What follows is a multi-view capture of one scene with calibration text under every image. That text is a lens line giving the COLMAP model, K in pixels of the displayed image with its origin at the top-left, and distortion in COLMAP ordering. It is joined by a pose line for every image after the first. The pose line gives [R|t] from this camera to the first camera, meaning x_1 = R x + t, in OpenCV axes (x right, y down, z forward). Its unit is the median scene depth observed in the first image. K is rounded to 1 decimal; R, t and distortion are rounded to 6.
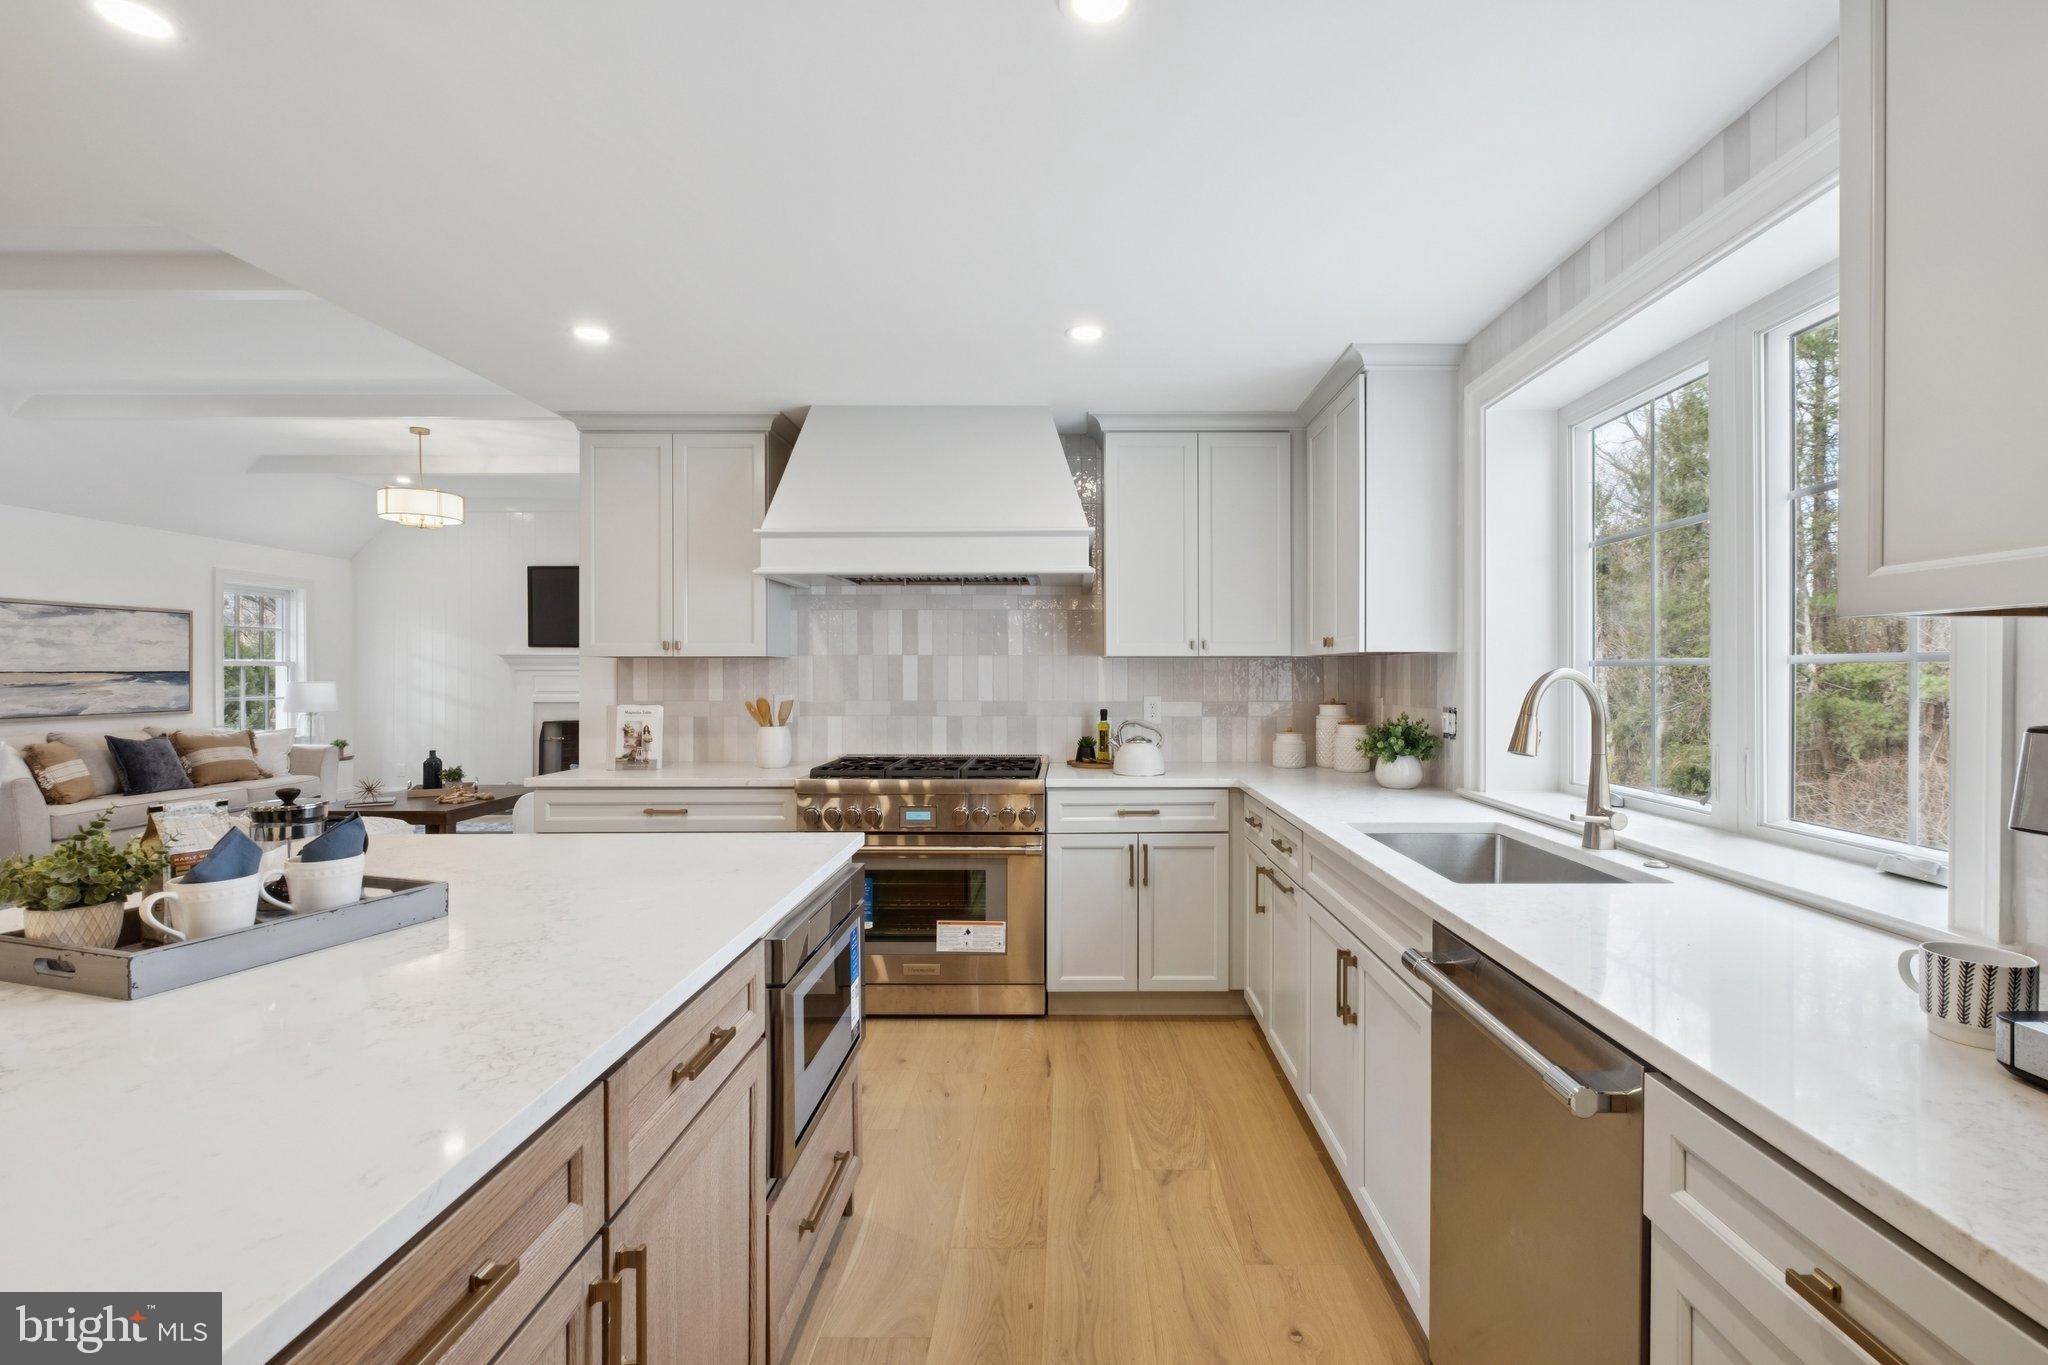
lens RADIAL K [[916.9, 0, 1076.7], [0, 916.9, 674.8], [0, 0, 1]] dist [-0.001327, -0.002360]
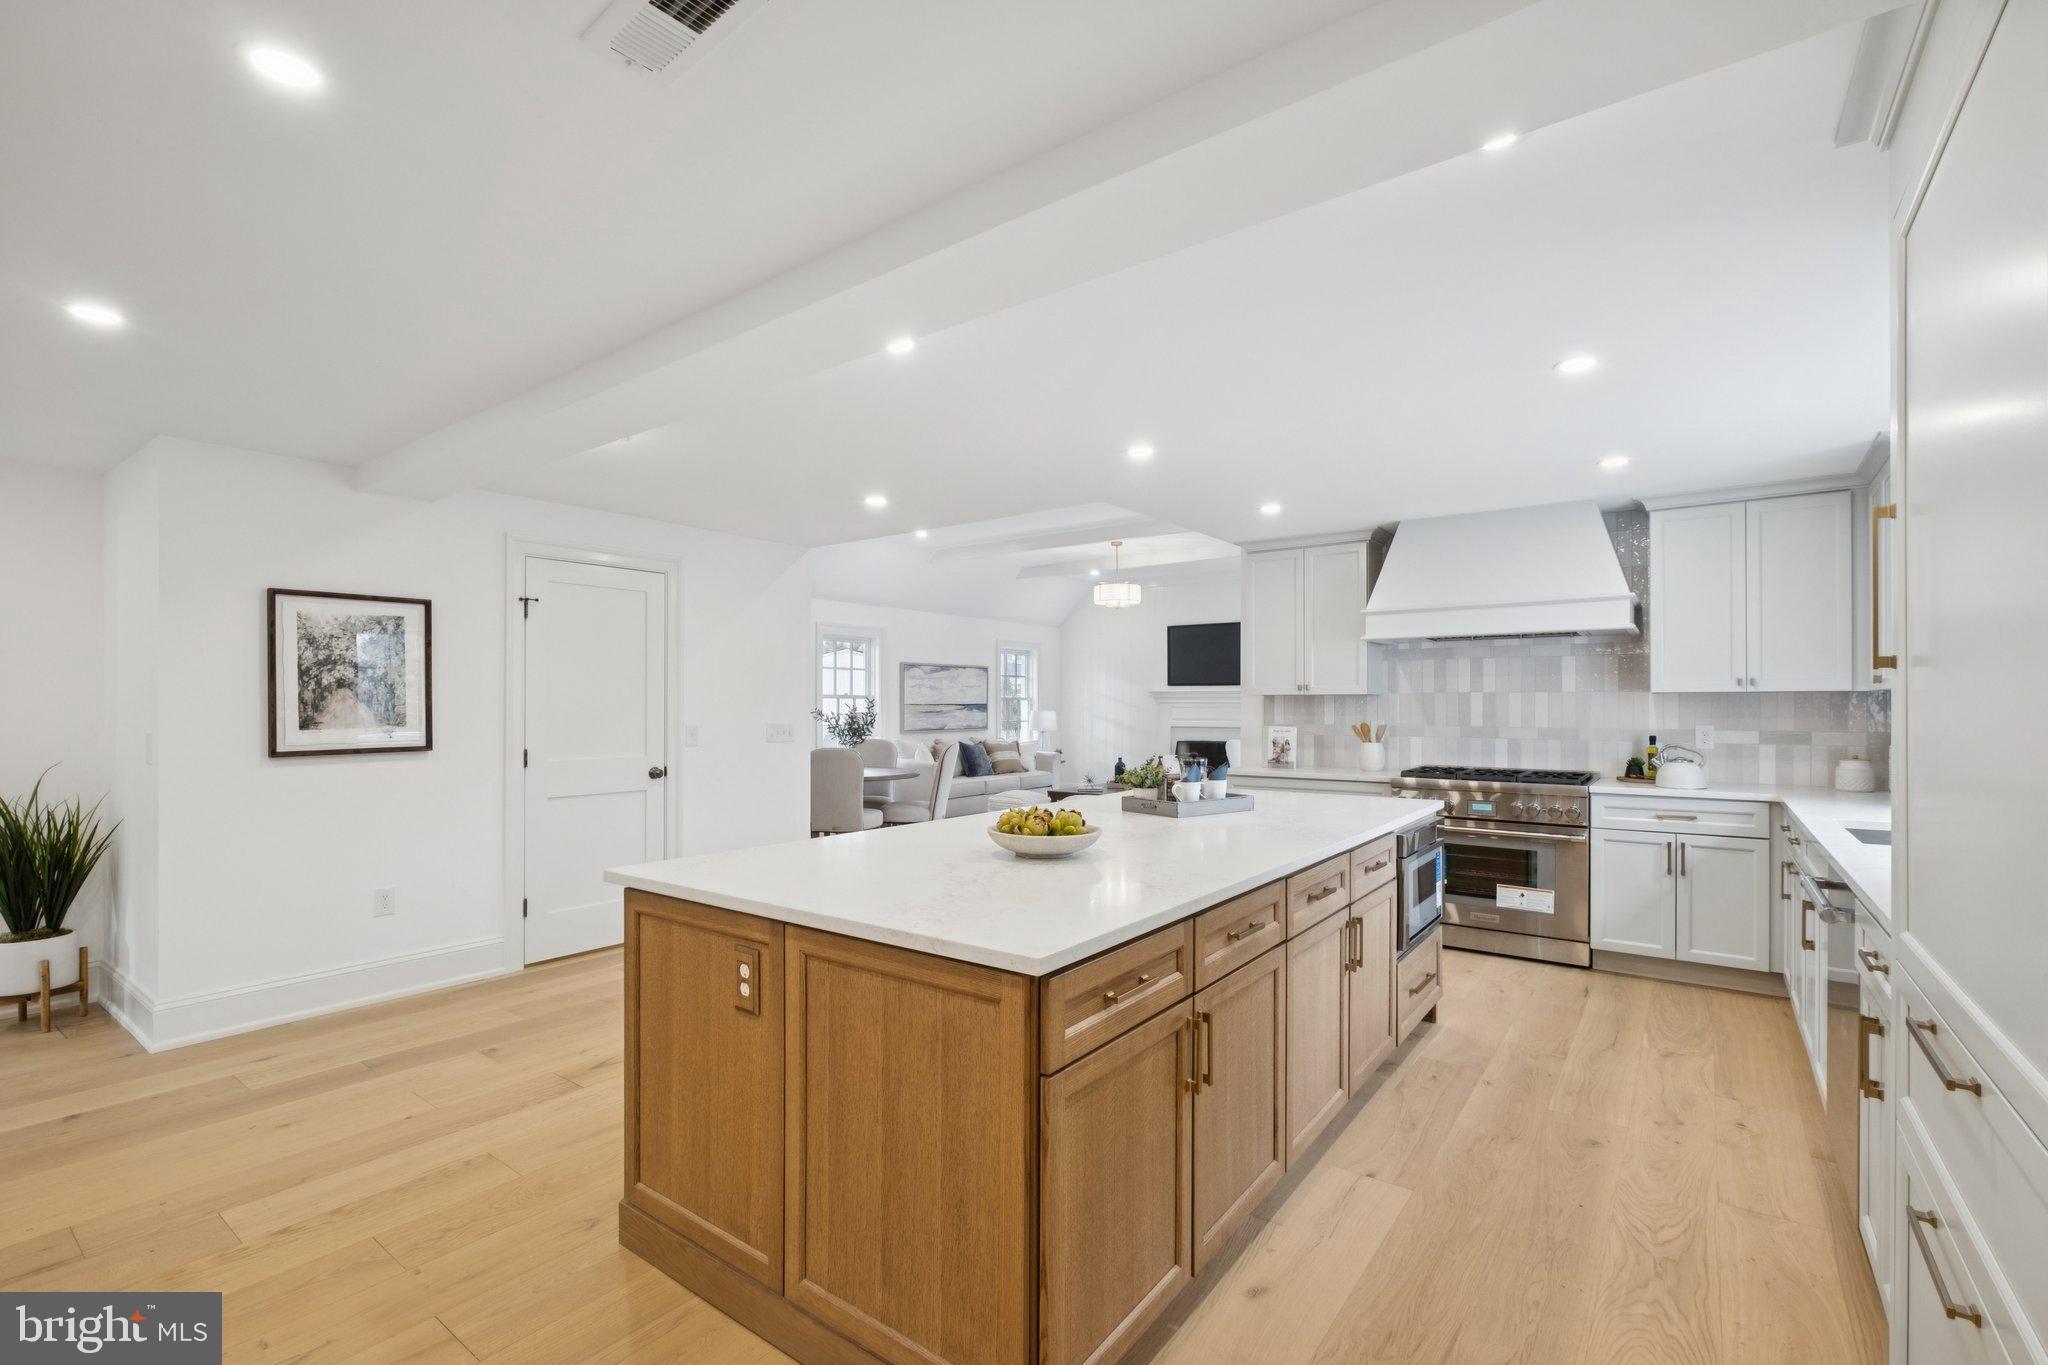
lens RADIAL K [[916.9, 0, 1004.6], [0, 916.9, 703.0], [0, 0, 1]] dist [-0.001327, -0.002360]
pose [[0.789075, -0.000840, -0.614296, 0.097294], [-0.001230, 0.999995, -0.002947, -0.001101], [0.614295, 0.003082, 0.789070, -0.483073]]
